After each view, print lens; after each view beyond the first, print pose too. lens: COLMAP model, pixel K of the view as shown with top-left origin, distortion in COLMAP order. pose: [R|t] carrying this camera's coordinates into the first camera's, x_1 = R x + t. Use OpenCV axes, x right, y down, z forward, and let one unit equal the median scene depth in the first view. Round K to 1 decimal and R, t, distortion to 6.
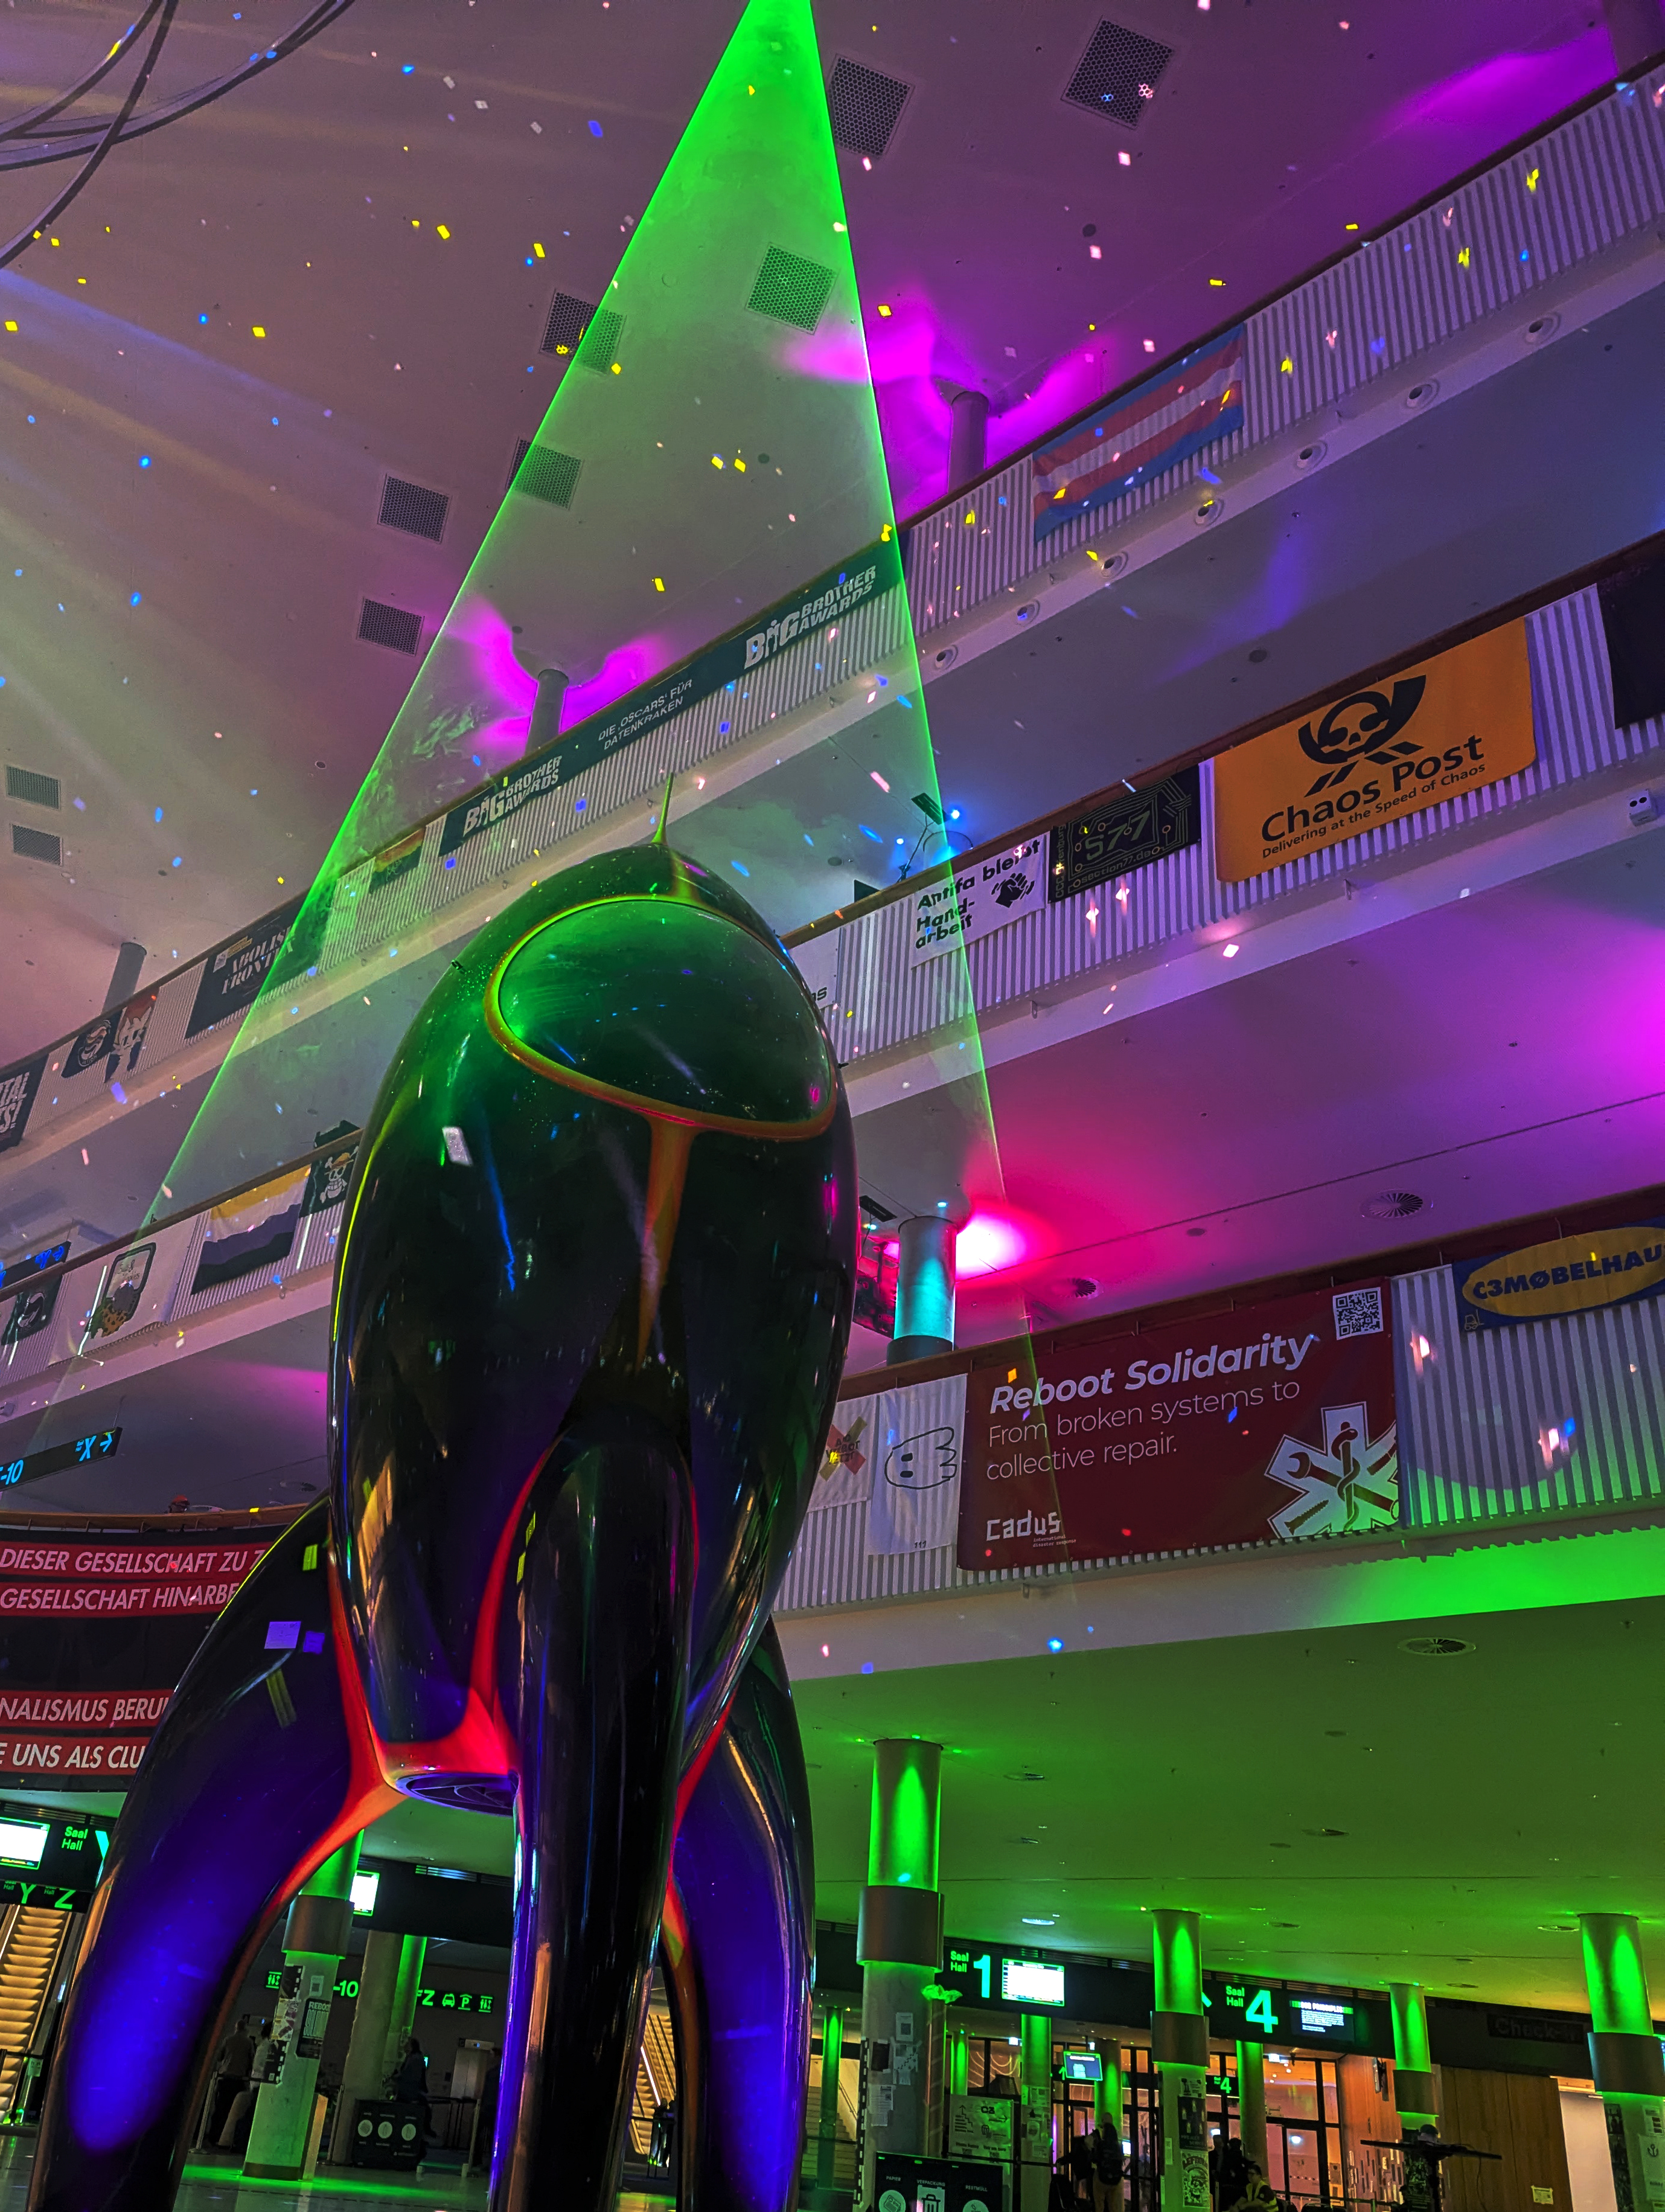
lens RADIAL K [[1832.2, 0, 691.4], [0, 1832.2, 1107.3], [0, 0, 1]] dist [0.020824, -0.003012]
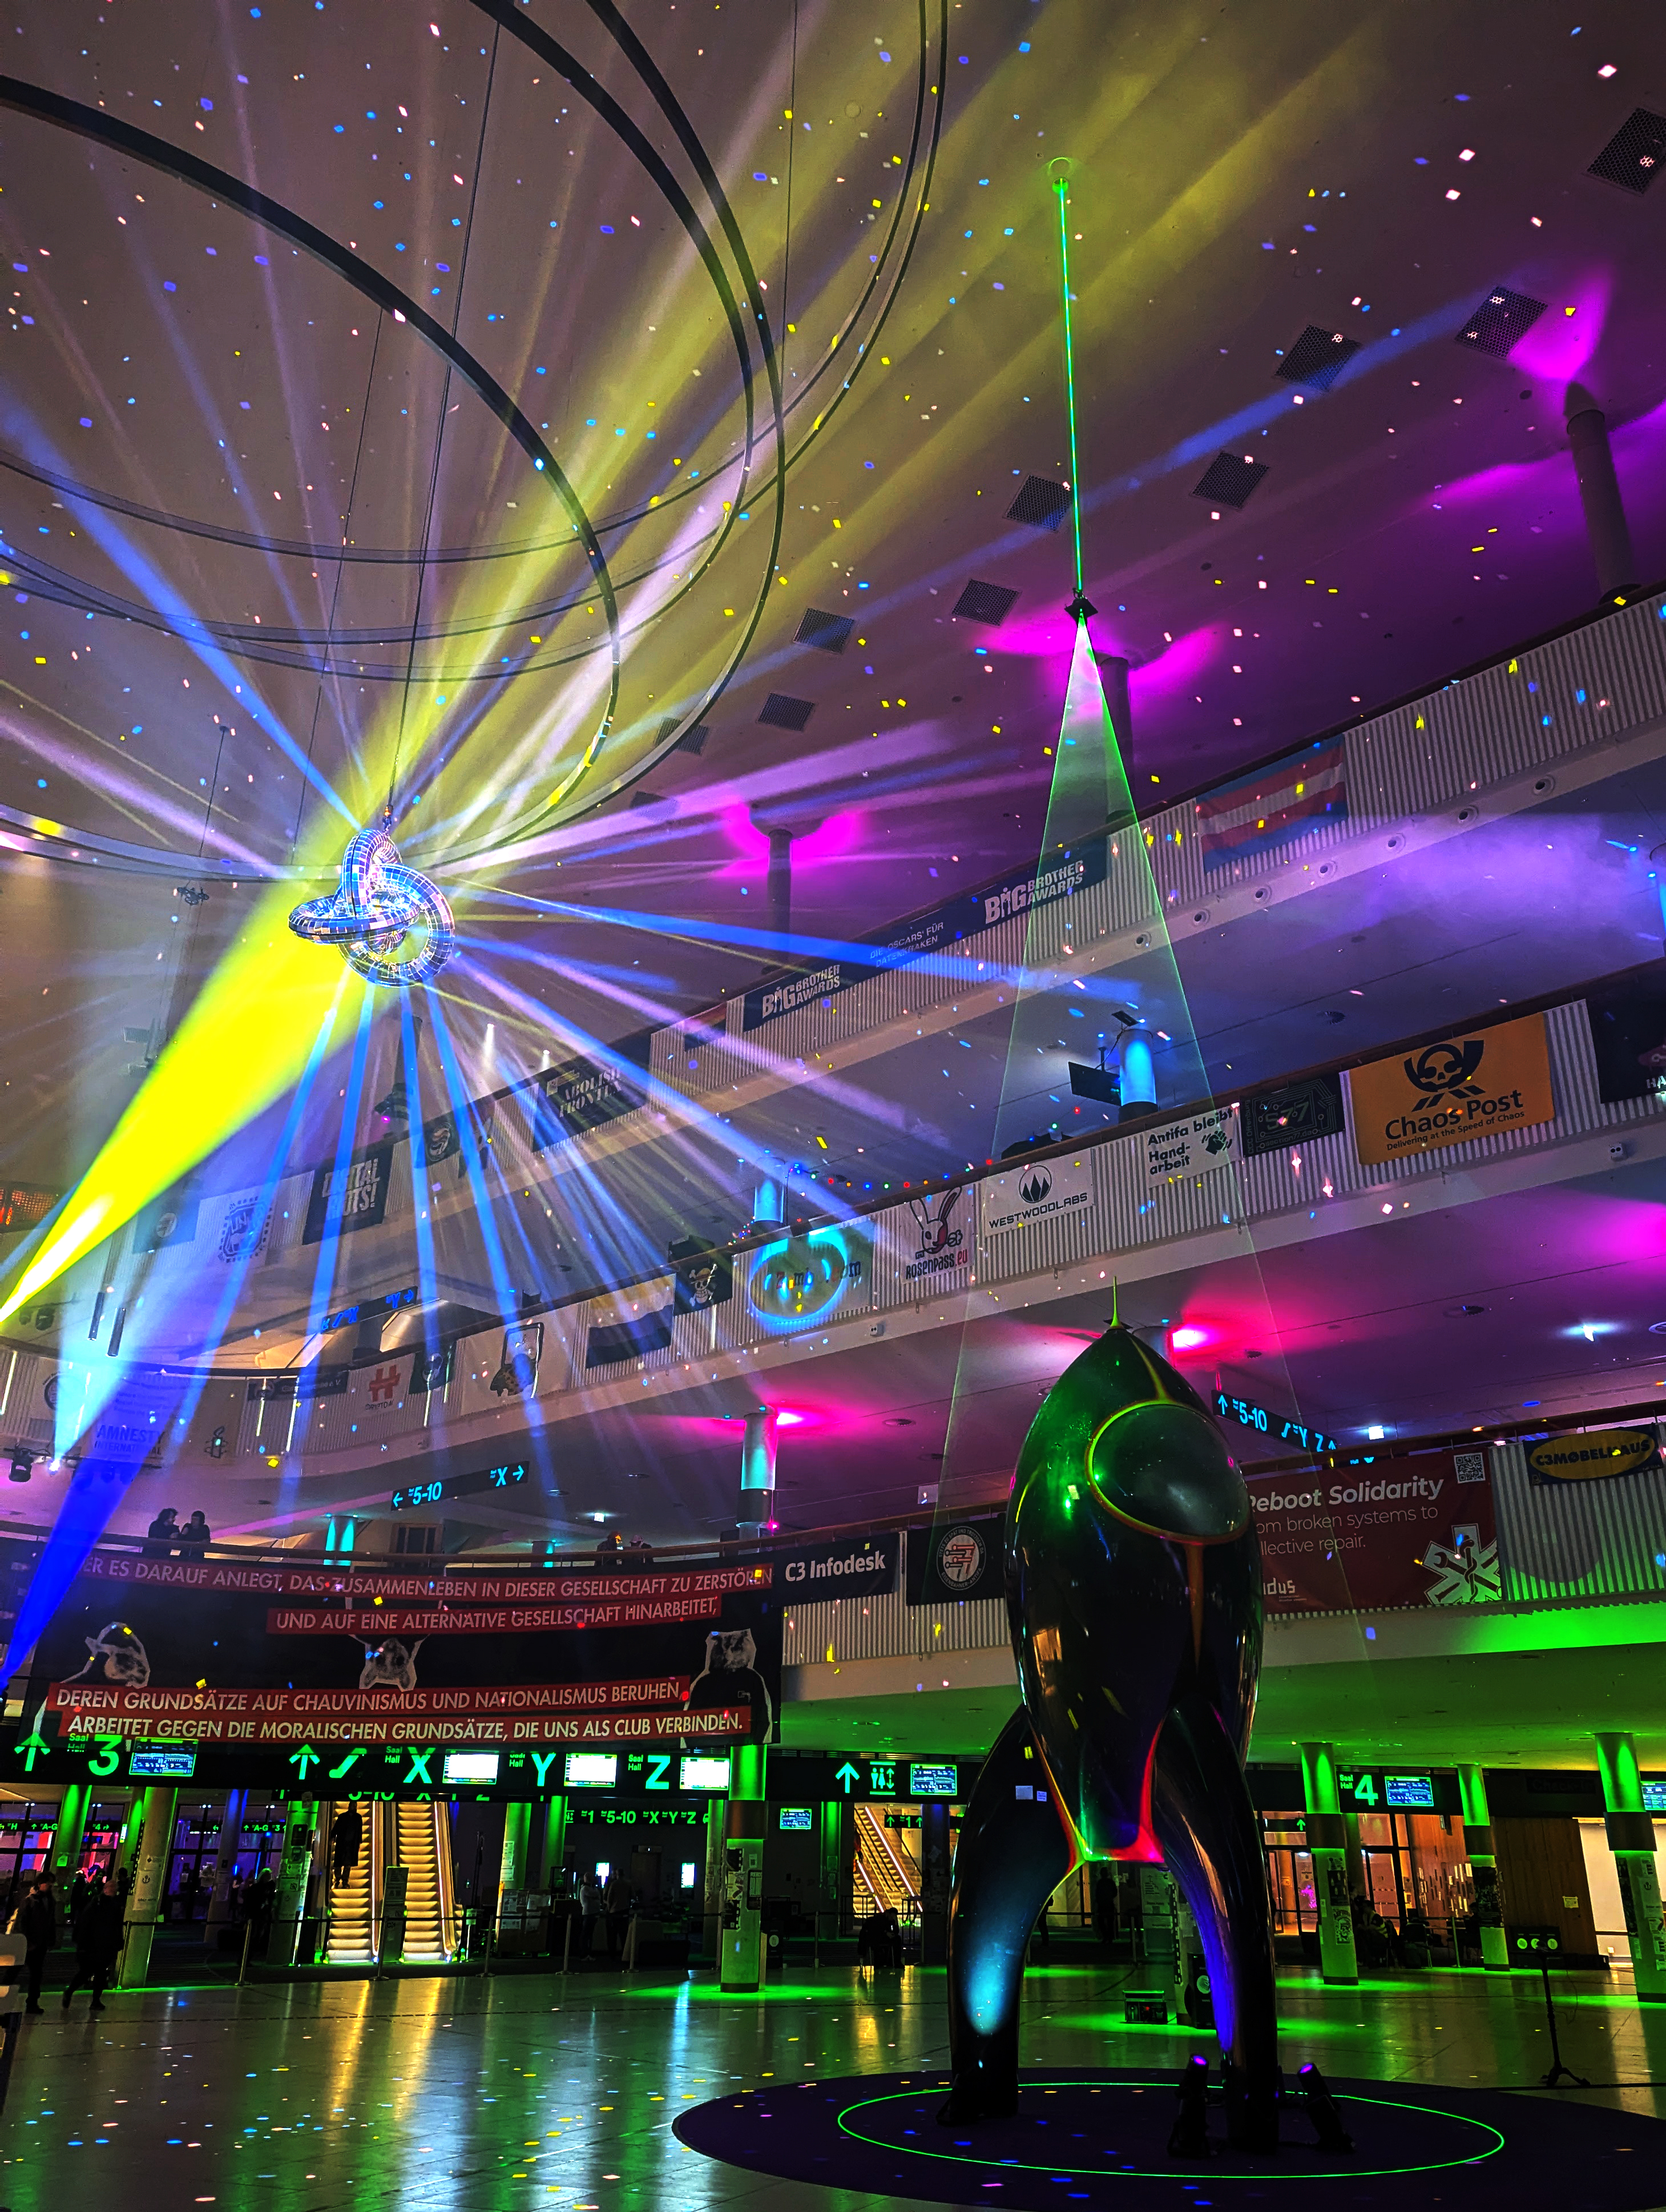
lens RADIAL K [[1740.2, 0, 834.2], [0, 1740.2, 1036.6], [0, 0, 1]] dist [0.008956, 0.003014]
pose [[0.996050, -0.067166, 0.058086, -0.238372], [0.063231, 0.995739, 0.067117, -0.350885], [-0.062346, -0.063179, 0.996053, -0.451268]]
